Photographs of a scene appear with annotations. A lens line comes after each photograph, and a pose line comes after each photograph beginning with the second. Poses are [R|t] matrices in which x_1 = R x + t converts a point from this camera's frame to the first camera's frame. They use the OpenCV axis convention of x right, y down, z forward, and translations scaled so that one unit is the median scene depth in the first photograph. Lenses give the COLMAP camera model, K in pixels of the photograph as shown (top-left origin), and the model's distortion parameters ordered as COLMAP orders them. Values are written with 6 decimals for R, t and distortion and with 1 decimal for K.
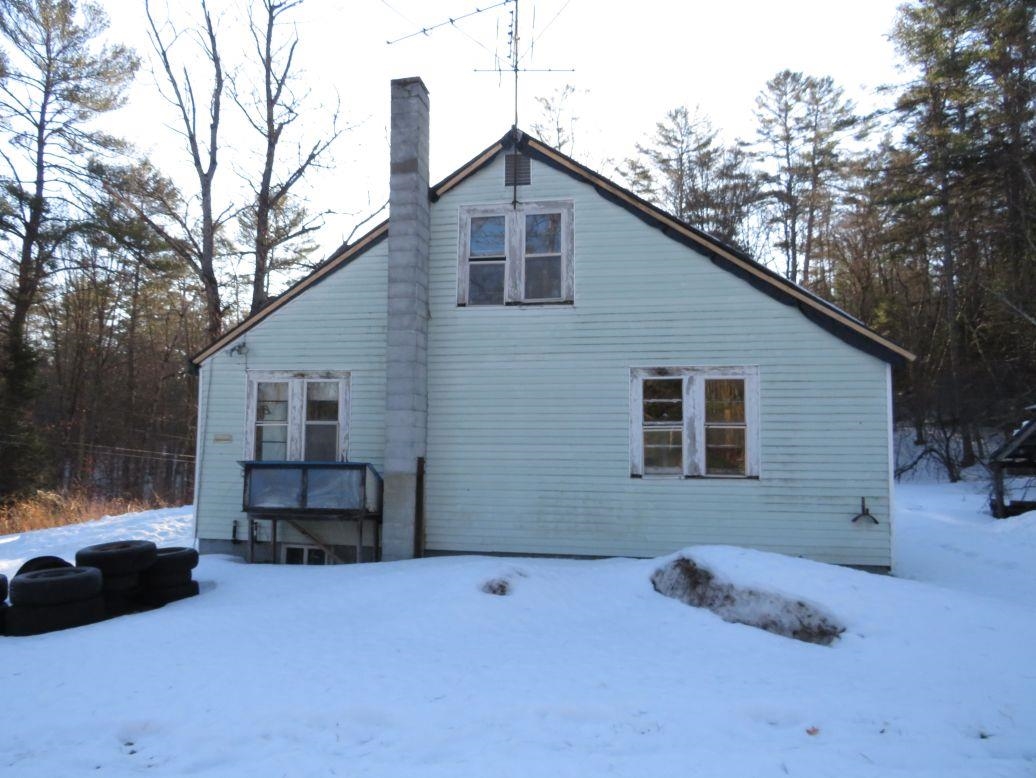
lens RADIAL K [[736.6, 0, 518.0], [0, 736.6, 389.0], [0, 0, 1]] dist [-0.011462, 0.004436]
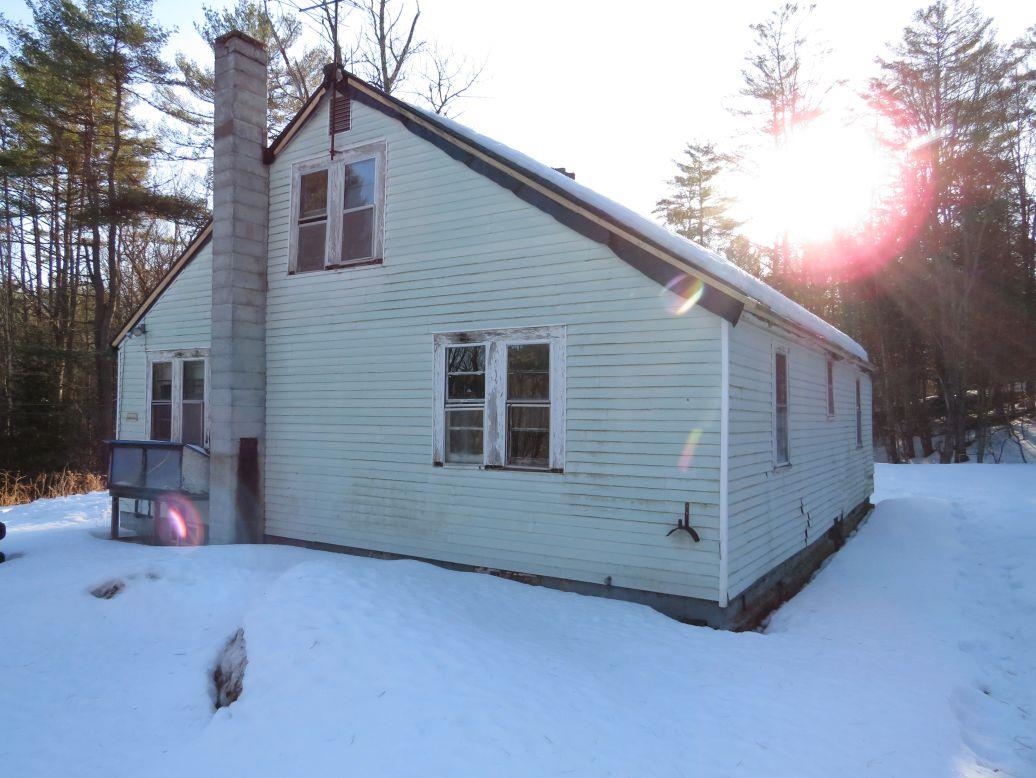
lens RADIAL K [[736.6, 0, 518.0], [0, 736.6, 389.0], [0, 0, 1]] dist [-0.011462, 0.004436]
pose [[0.924934, -0.012655, -0.379916, 0.556497], [0.030229, 0.998729, 0.040329, 0.002113], [0.378923, -0.048787, 0.924141, 0.263089]]
